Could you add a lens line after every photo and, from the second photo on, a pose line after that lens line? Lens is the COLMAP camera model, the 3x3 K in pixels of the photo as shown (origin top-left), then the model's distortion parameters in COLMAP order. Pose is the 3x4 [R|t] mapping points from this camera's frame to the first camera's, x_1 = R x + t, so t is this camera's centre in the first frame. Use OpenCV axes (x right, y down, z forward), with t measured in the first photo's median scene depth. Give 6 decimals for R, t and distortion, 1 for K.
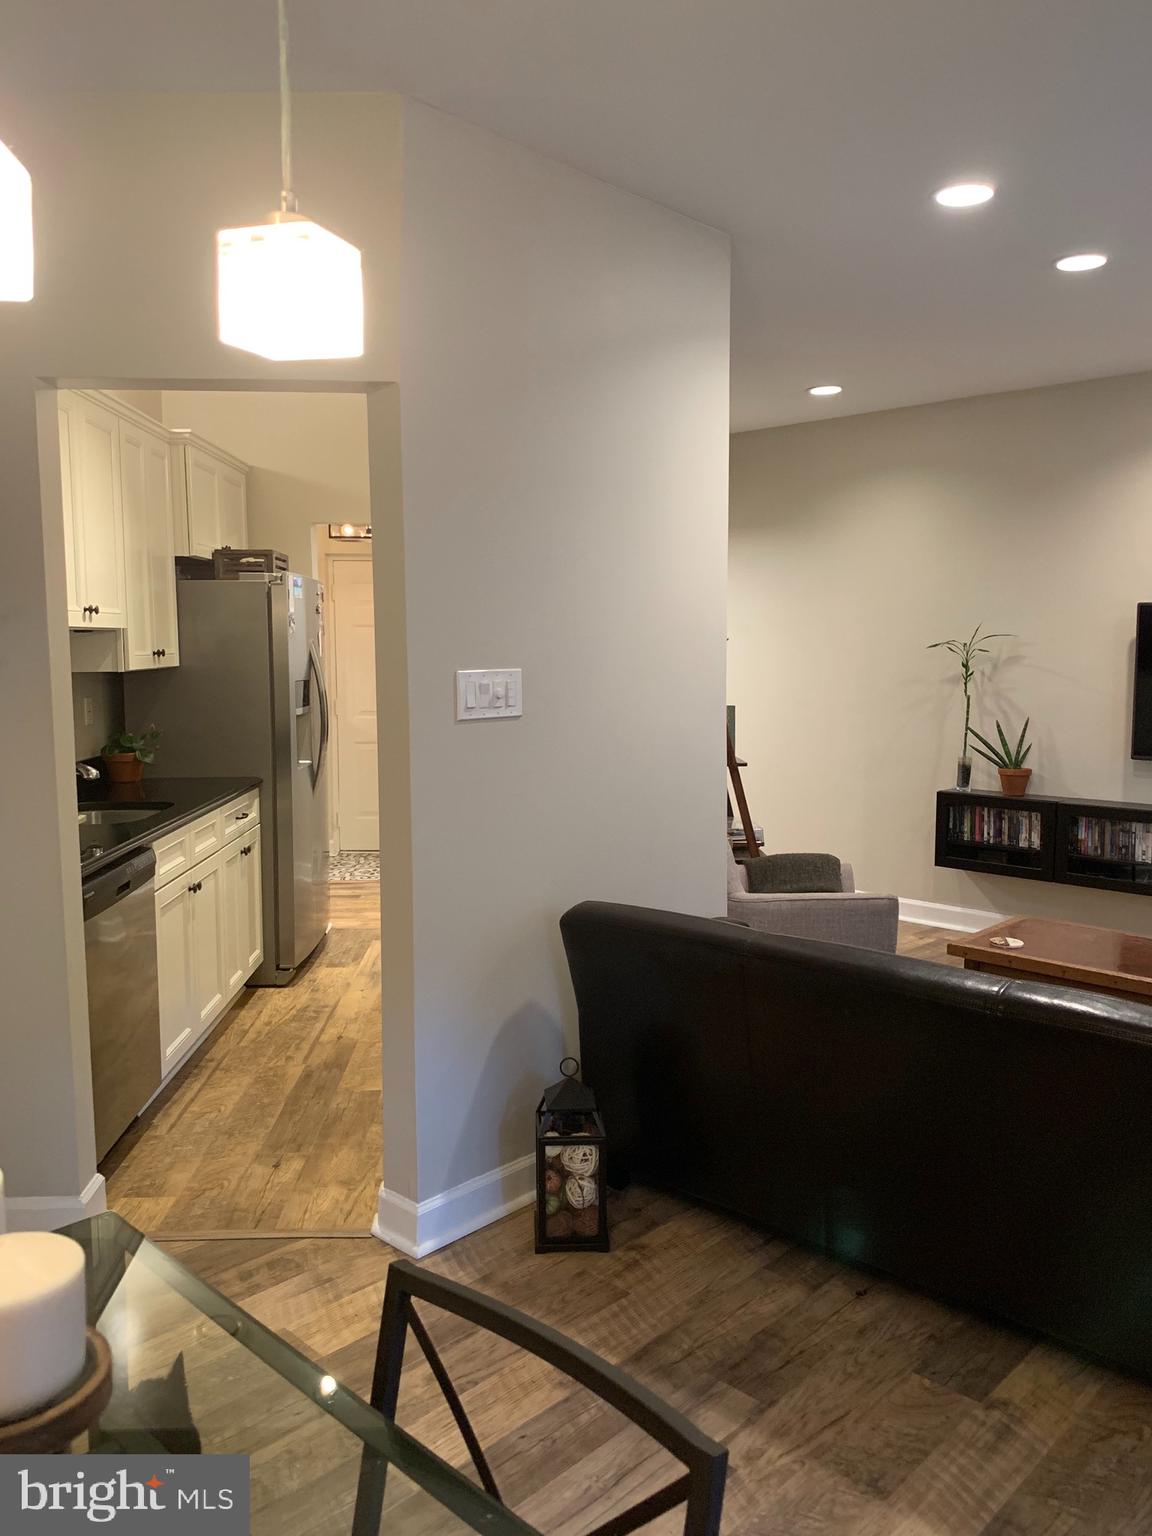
lens RADIAL K [[1154.2, 0, 576.7], [0, 1154.2, 740.5], [0, 0, 1]] dist [0.005513, 0.030837]
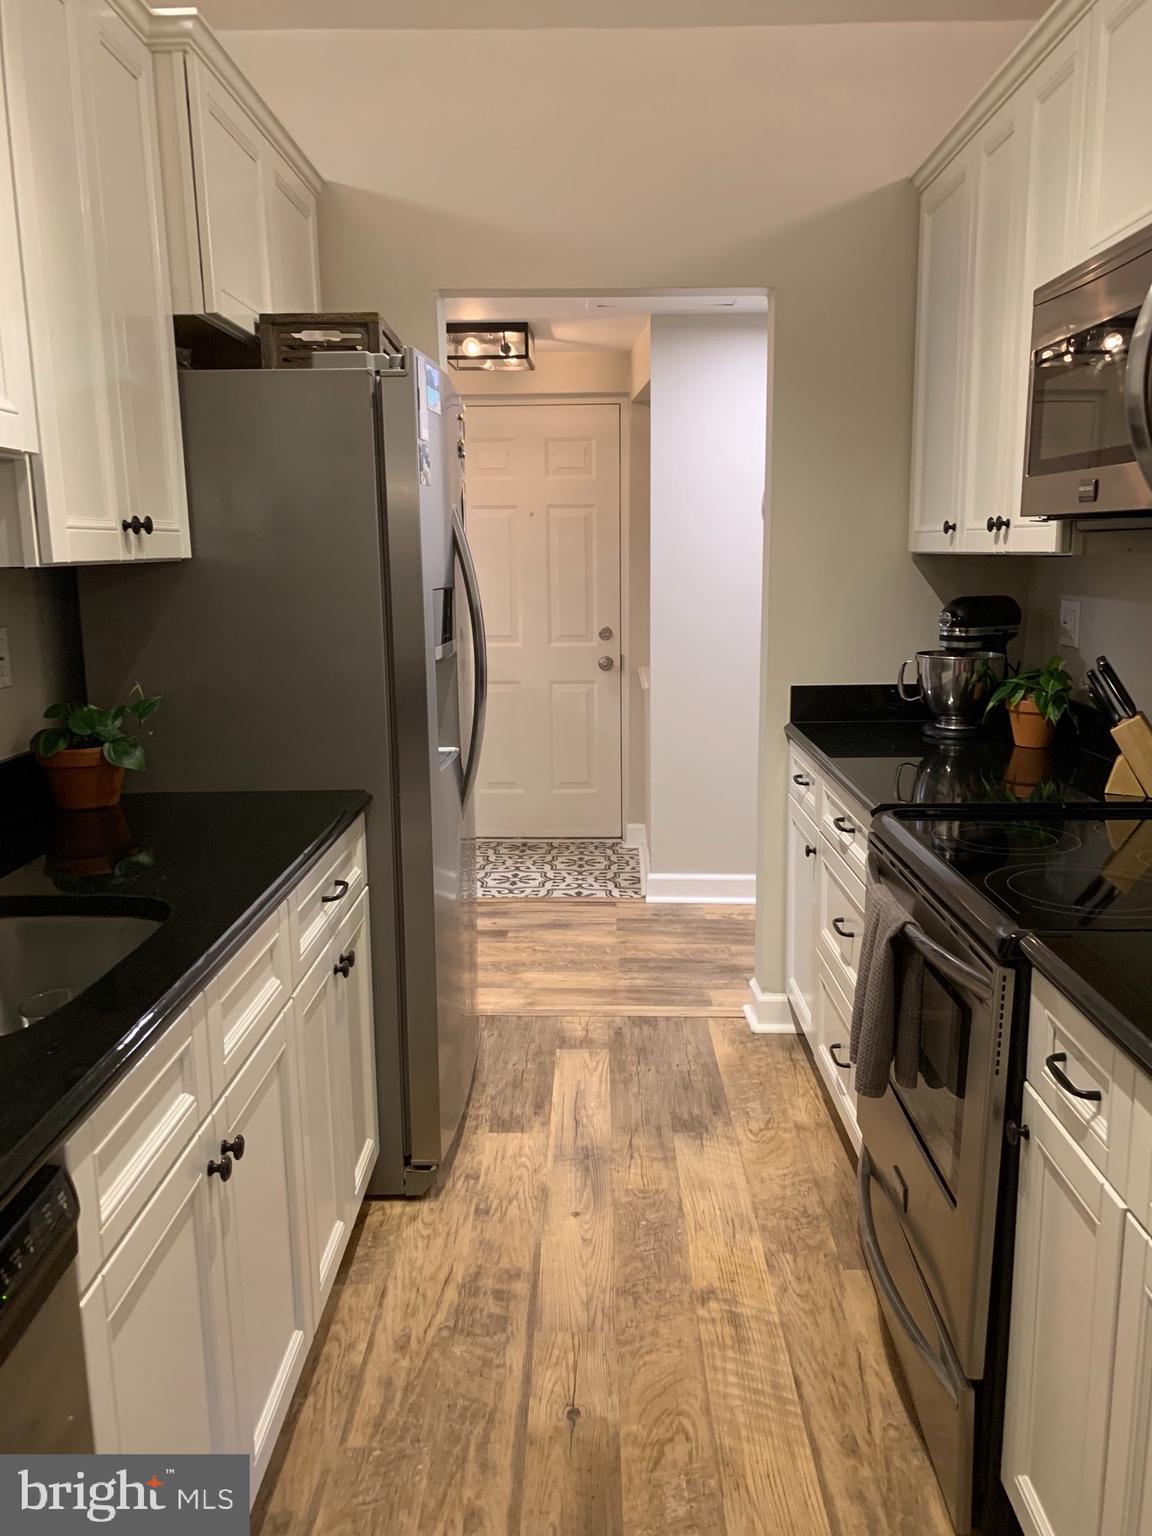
lens RADIAL K [[1156.3, 0, 576.0], [0, 1156.3, 768.0], [0, 0, 1]] dist [0.006489, -0.002361]
pose [[0.998620, 0.001057, -0.052514, -0.147899], [0.004172, 0.995042, 0.099372, -0.023245], [0.052359, -0.099454, 0.993664, 0.482239]]
